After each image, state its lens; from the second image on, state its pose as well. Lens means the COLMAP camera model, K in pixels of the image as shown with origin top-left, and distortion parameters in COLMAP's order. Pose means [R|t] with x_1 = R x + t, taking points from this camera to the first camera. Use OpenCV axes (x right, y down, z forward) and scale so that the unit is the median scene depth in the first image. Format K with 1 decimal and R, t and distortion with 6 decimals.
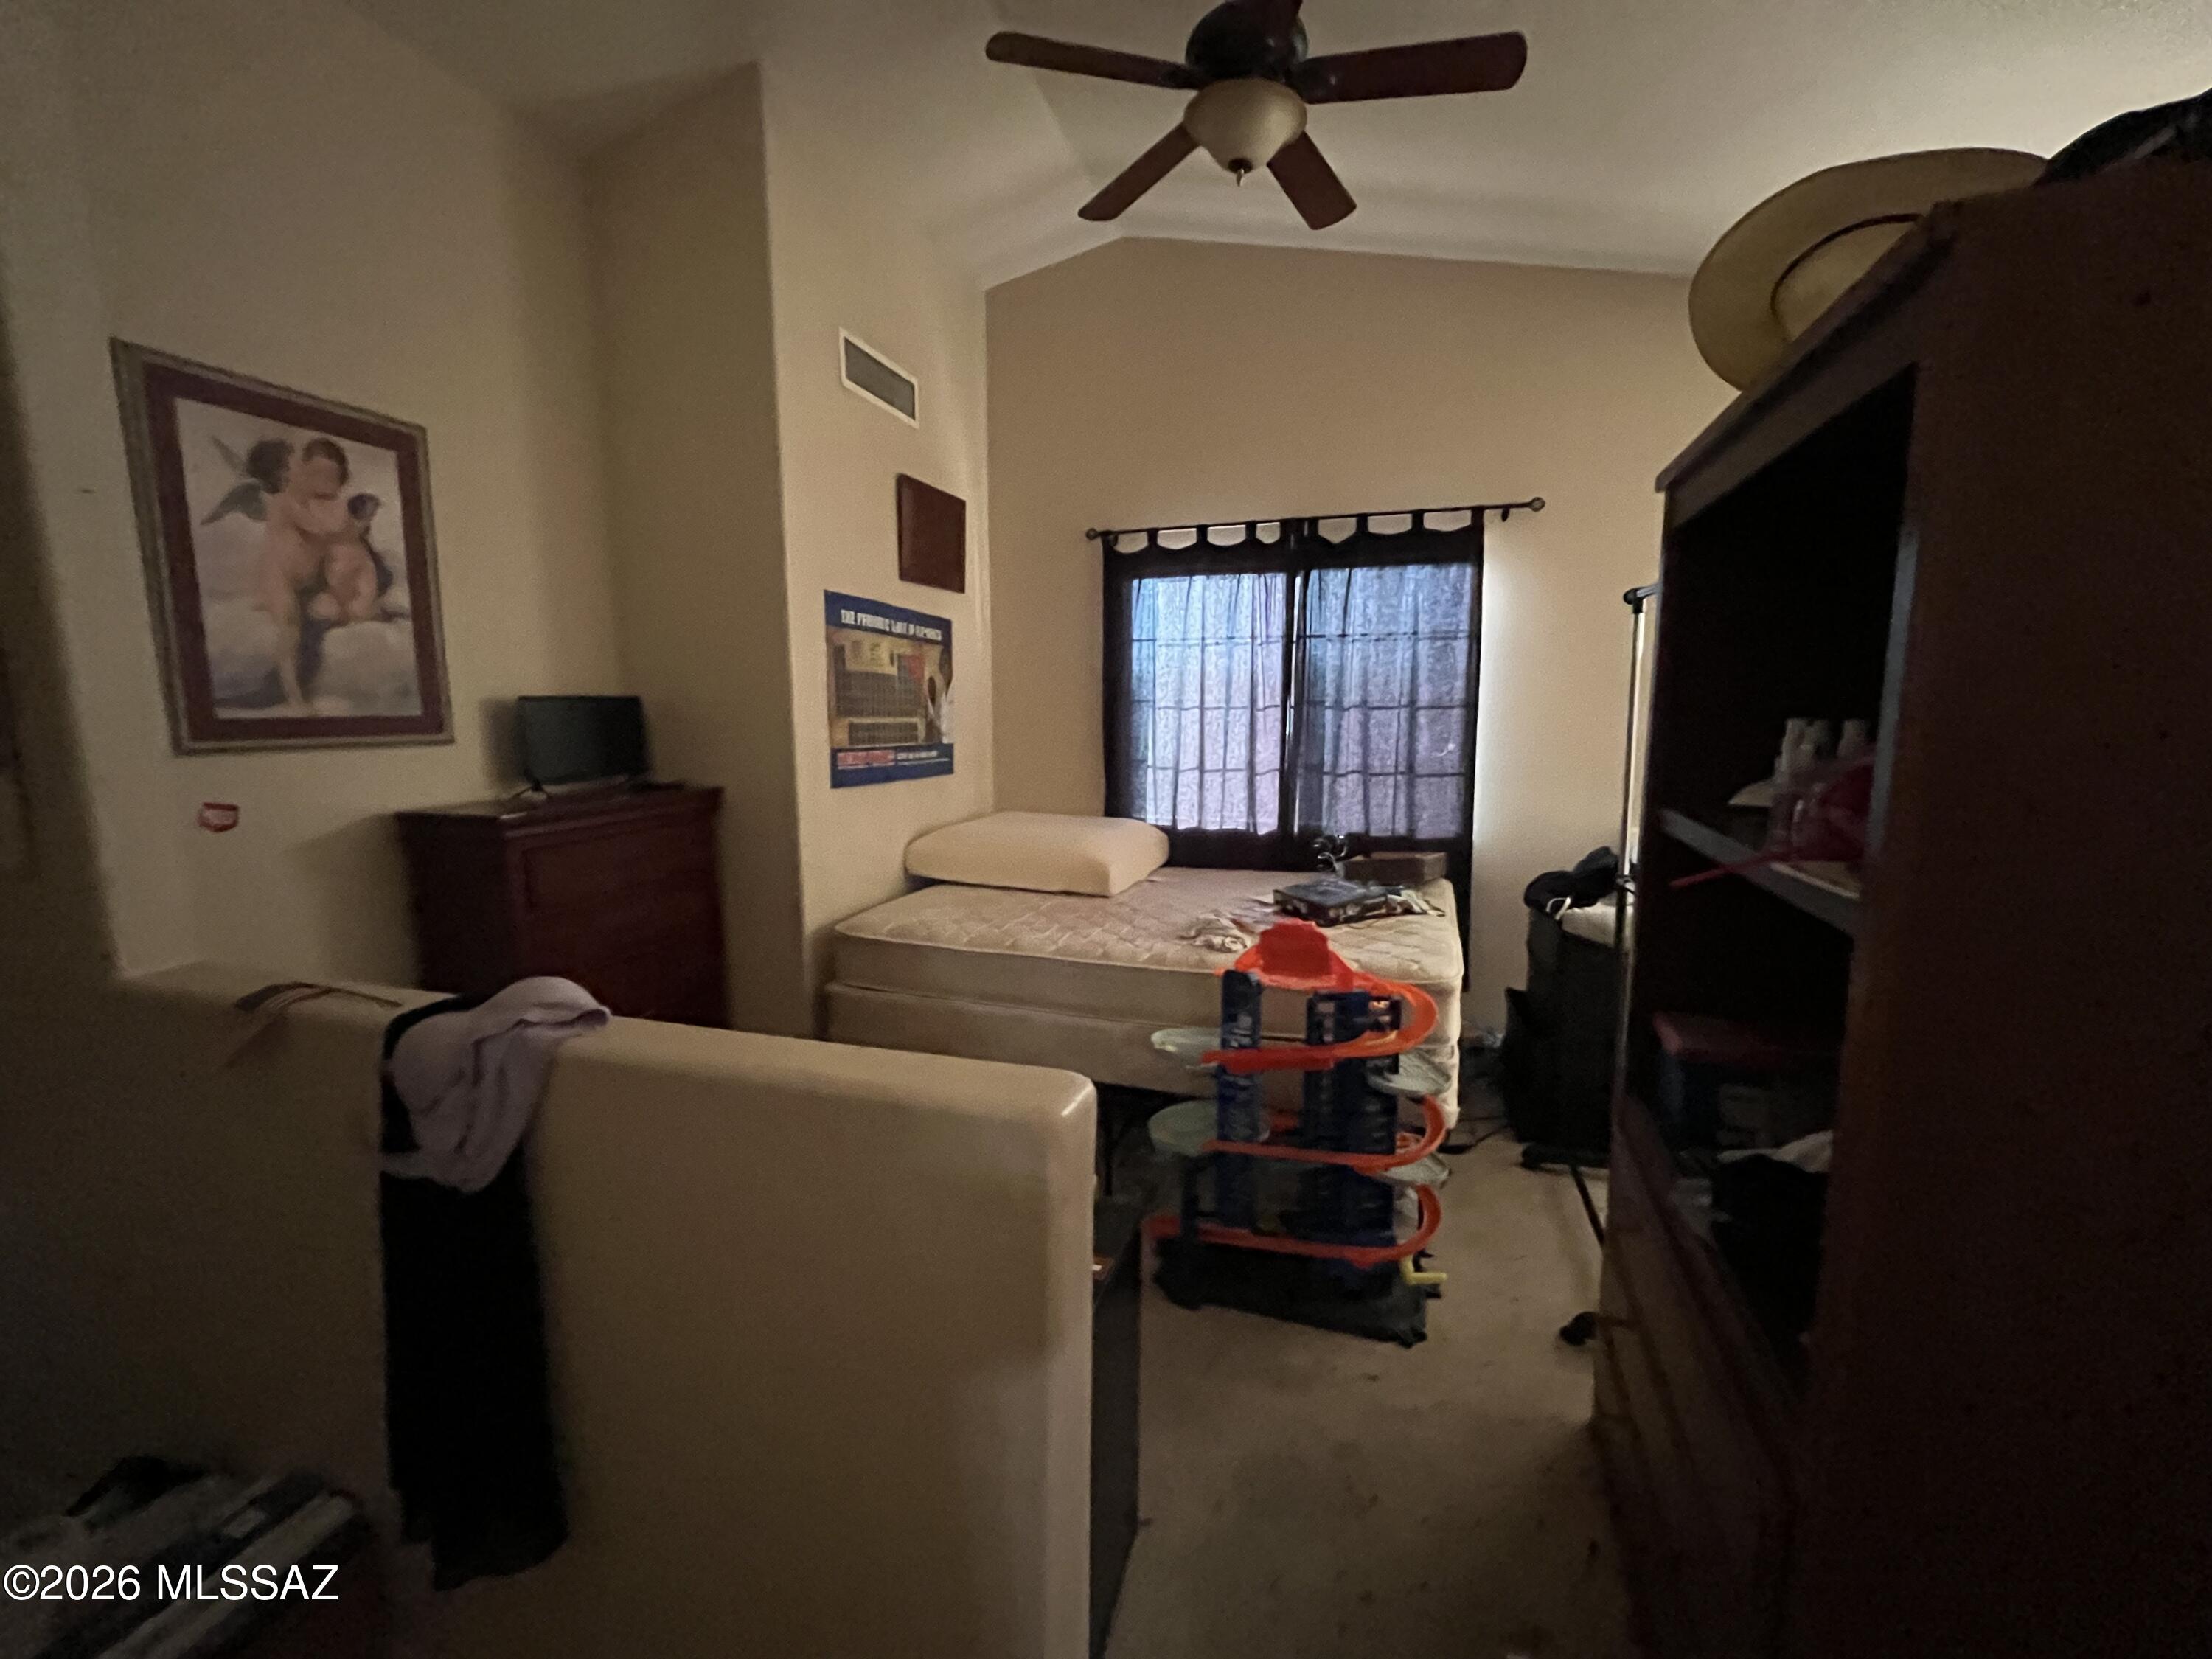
lens RADIAL K [[895.4, 0, 1110.2], [0, 895.4, 840.8], [0, 0, 1]] dist [-0.003050, 0.000061]
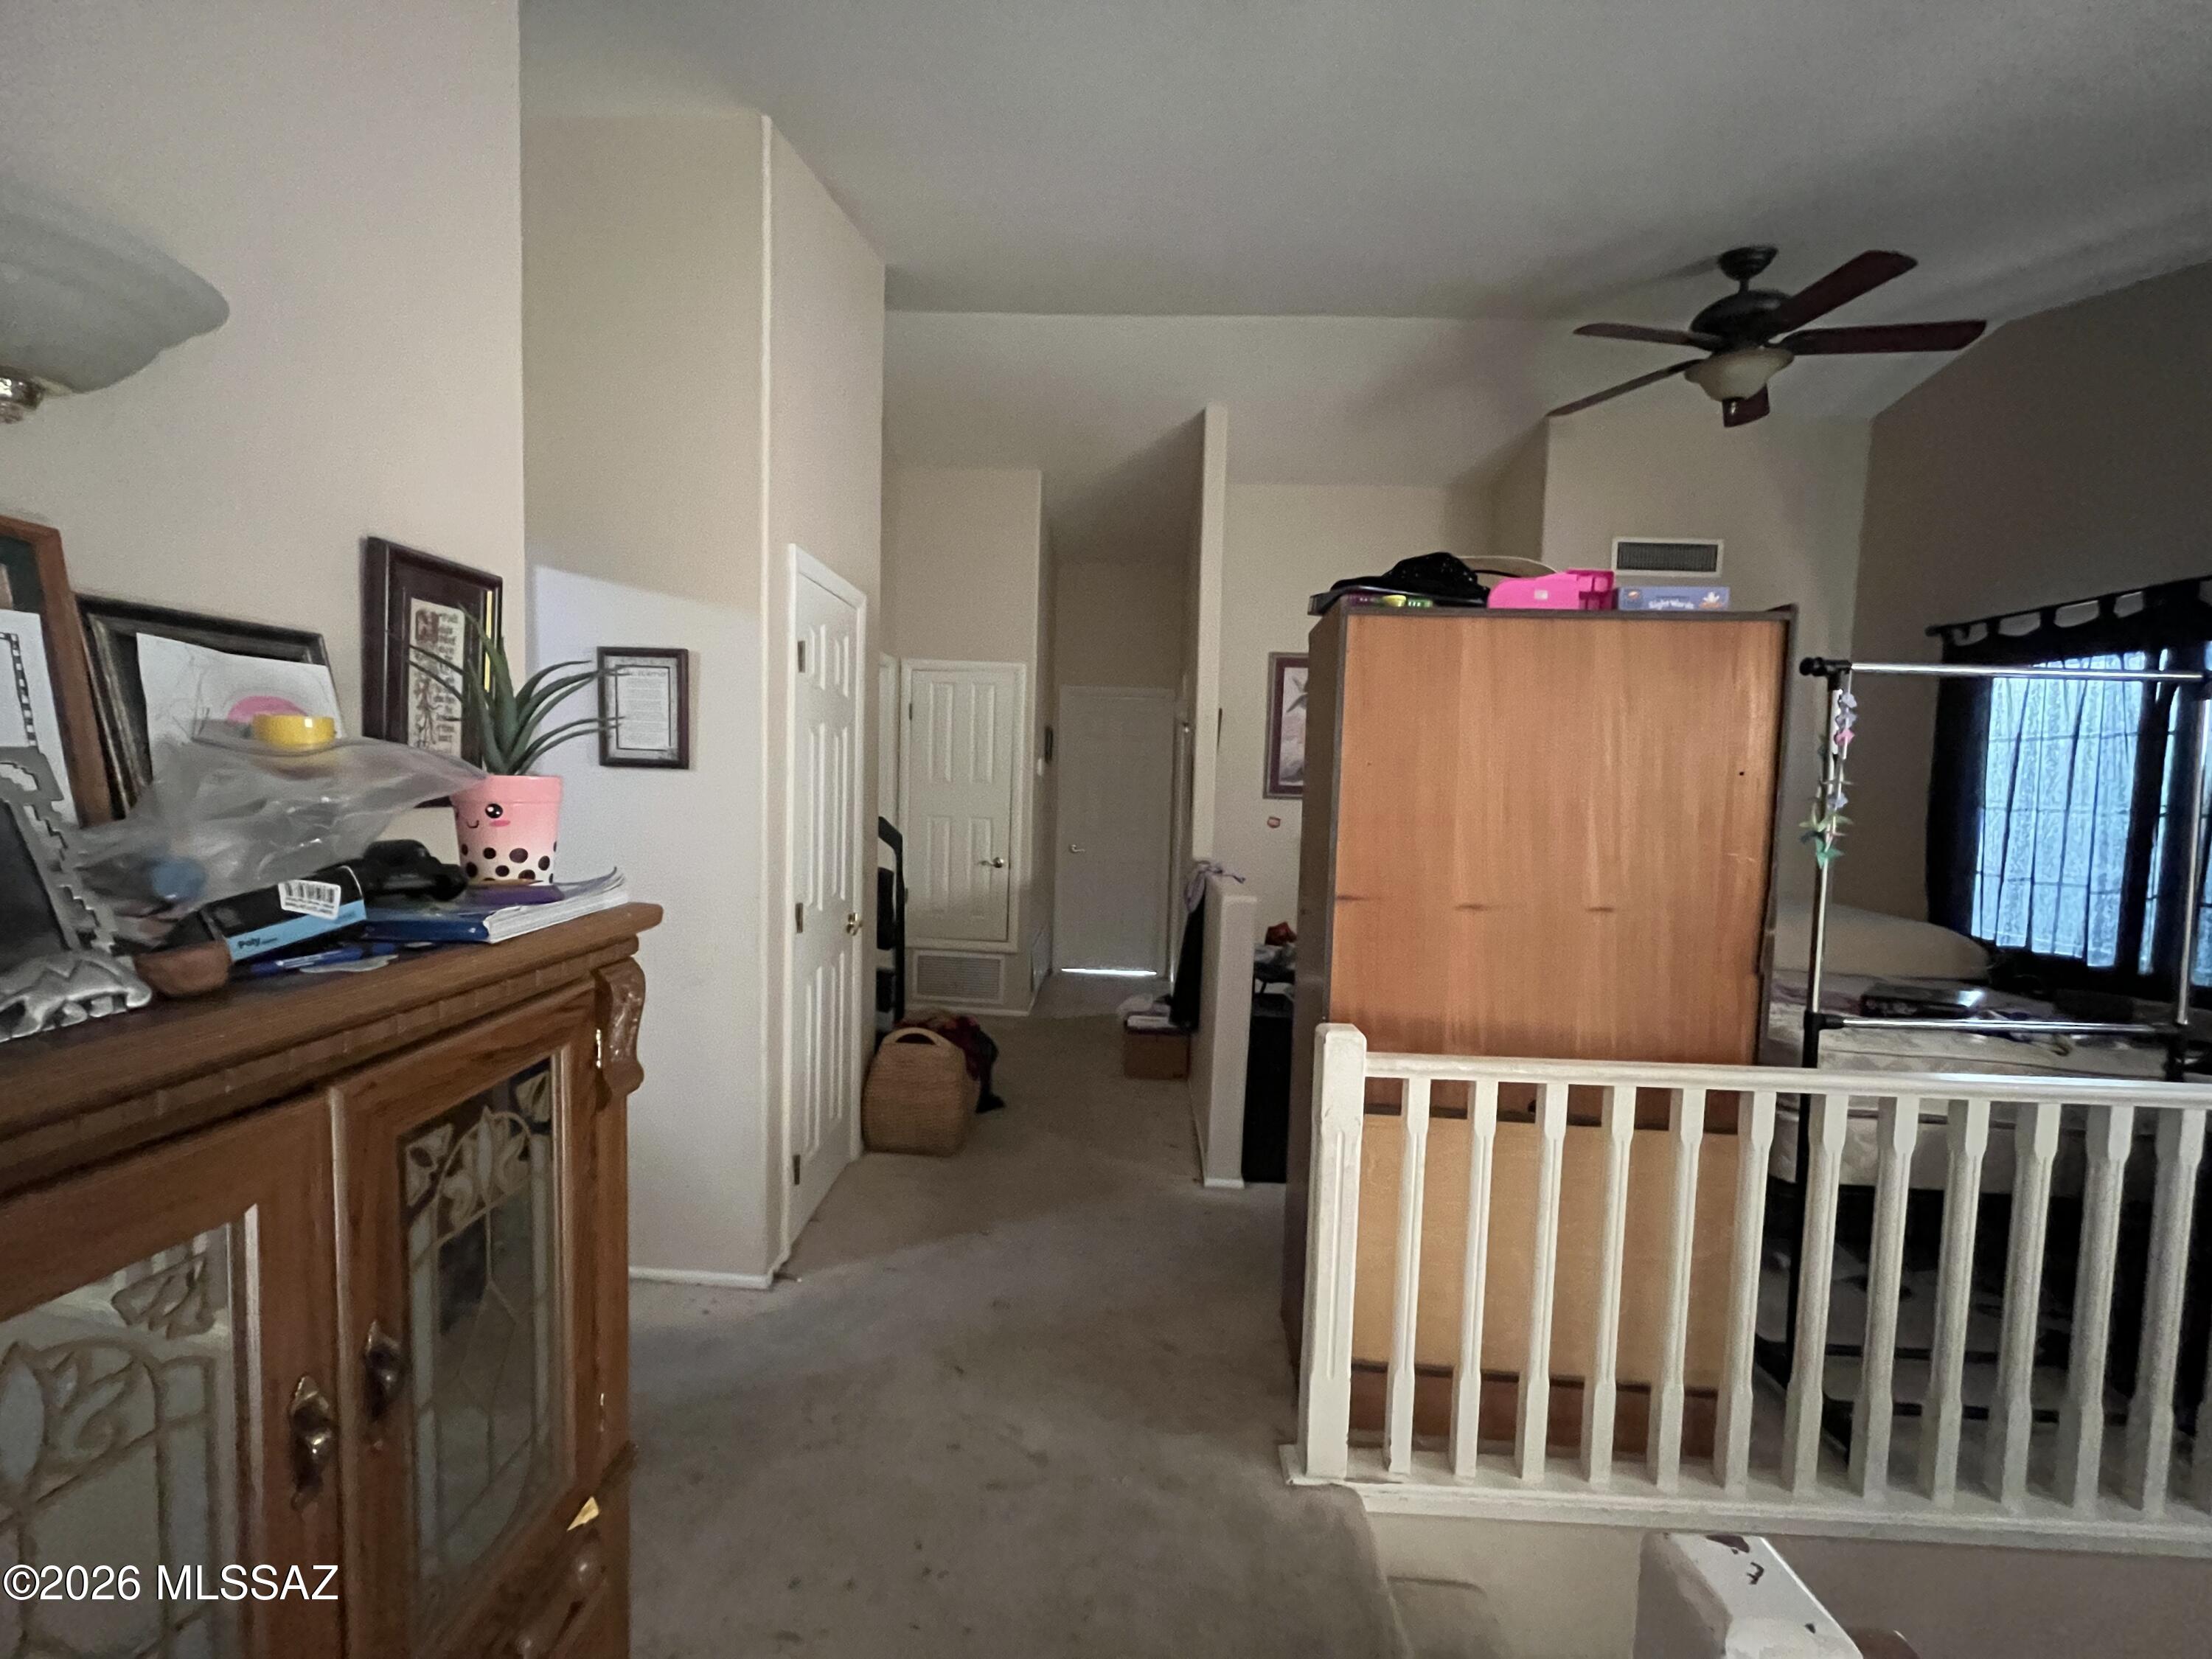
lens RADIAL K [[895.4, 0, 1103.0], [0, 895.4, 826.9], [0, 0, 1]] dist [-0.003050, 0.000061]
pose [[0.271557, 0.063307, -0.960338, 0.701656], [-0.181225, 0.983348, 0.013579, 0.020867], [0.945206, 0.170349, 0.278508, -0.097870]]
